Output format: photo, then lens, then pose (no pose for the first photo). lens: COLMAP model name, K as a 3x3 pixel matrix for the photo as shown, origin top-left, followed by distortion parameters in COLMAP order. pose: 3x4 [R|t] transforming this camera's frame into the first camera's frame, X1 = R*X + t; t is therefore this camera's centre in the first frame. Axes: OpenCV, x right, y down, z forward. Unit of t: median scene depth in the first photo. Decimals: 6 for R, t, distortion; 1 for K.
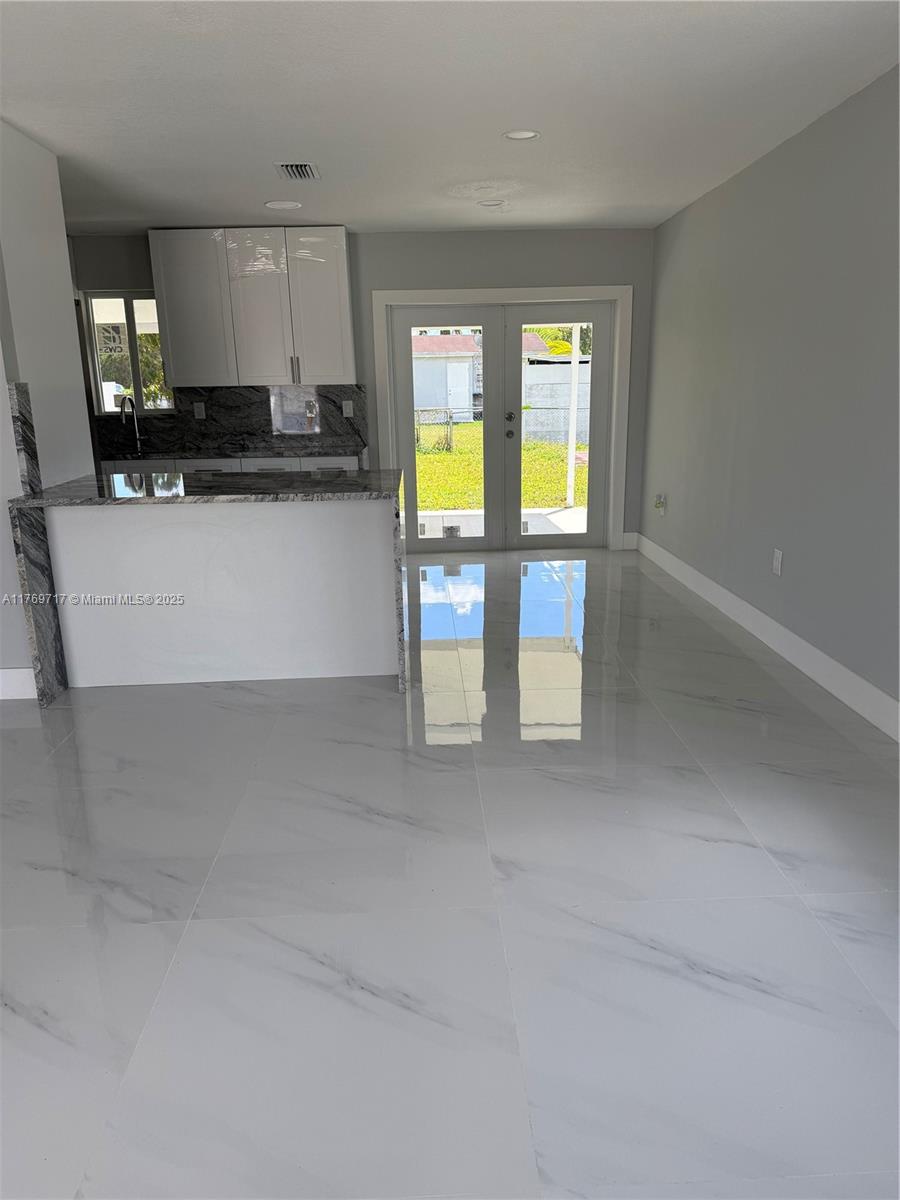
lens RADIAL K [[858.4, 0, 453.9], [0, 858.4, 592.8], [0, 0, 1]] dist [0.096130, -0.098574]
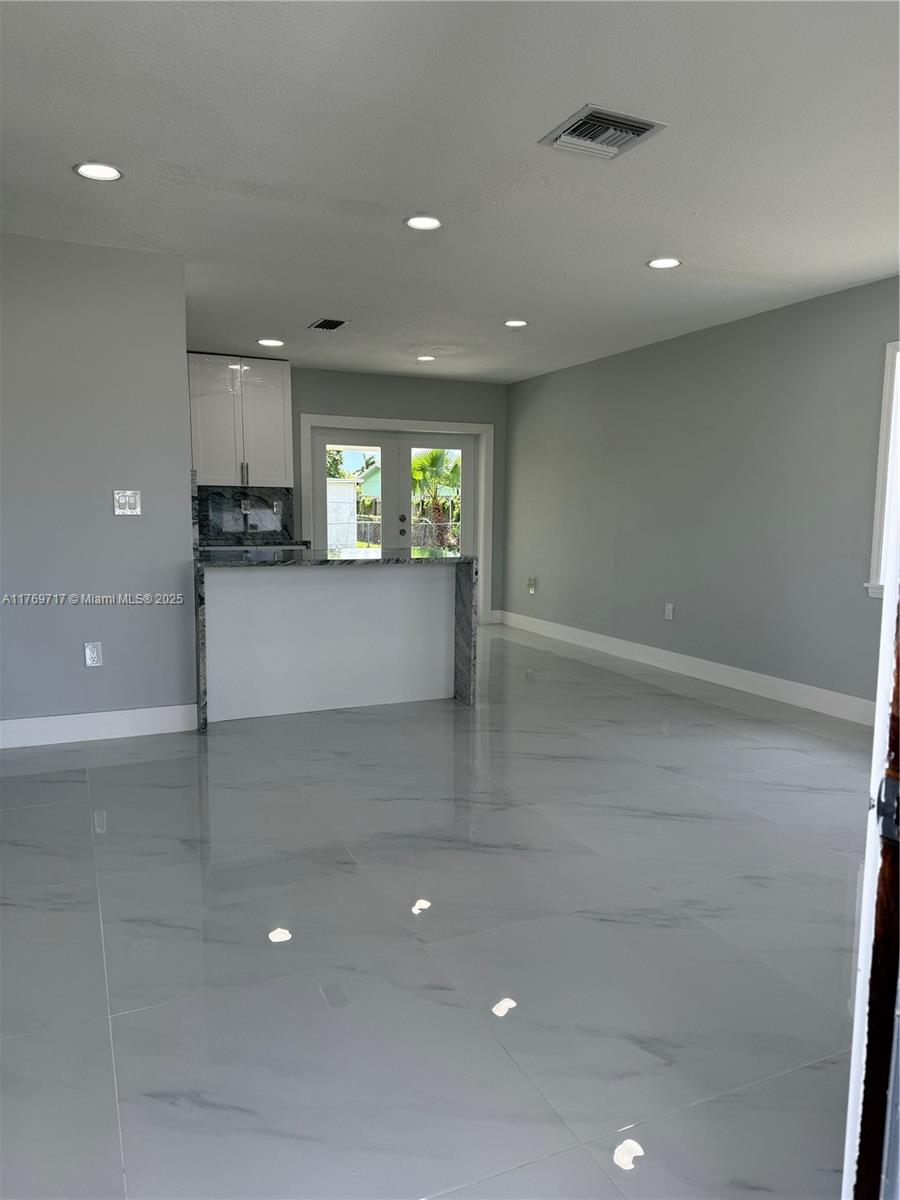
lens RADIAL K [[858.4, 0, 453.6], [0, 858.4, 600.6], [0, 0, 1]] dist [0.096130, -0.098574]
pose [[0.921563, -0.013196, 0.388005, -0.376830], [0.063984, 0.990918, -0.118269, 0.068101], [-0.382921, 0.133819, 0.914037, -0.149954]]
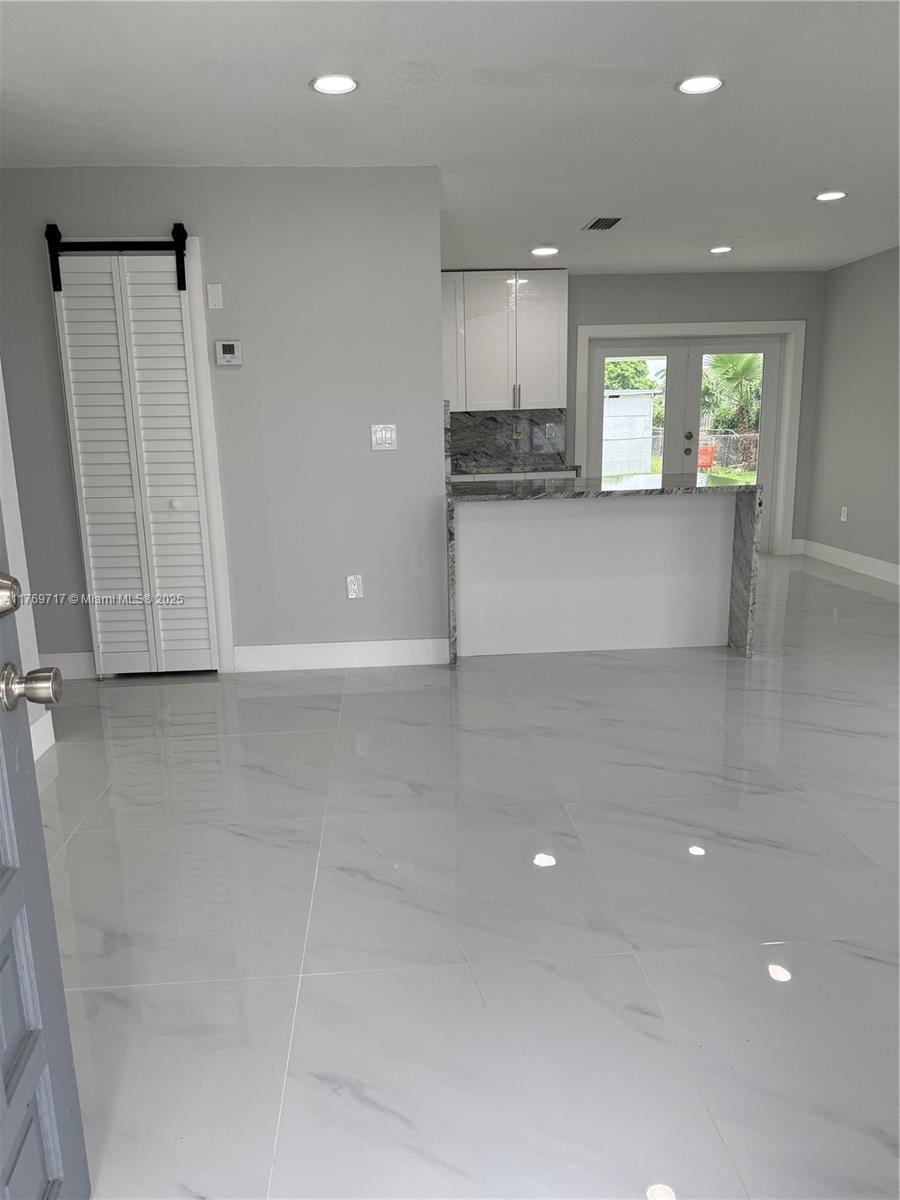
lens RADIAL K [[858.4, 0, 440.4], [0, 858.4, 606.6], [0, 0, 1]] dist [0.096130, -0.098574]
pose [[0.999123, -0.008894, 0.040918, -0.329415], [0.010009, 0.999582, -0.027141, 0.046399], [-0.040660, 0.027526, 0.998794, -0.111589]]
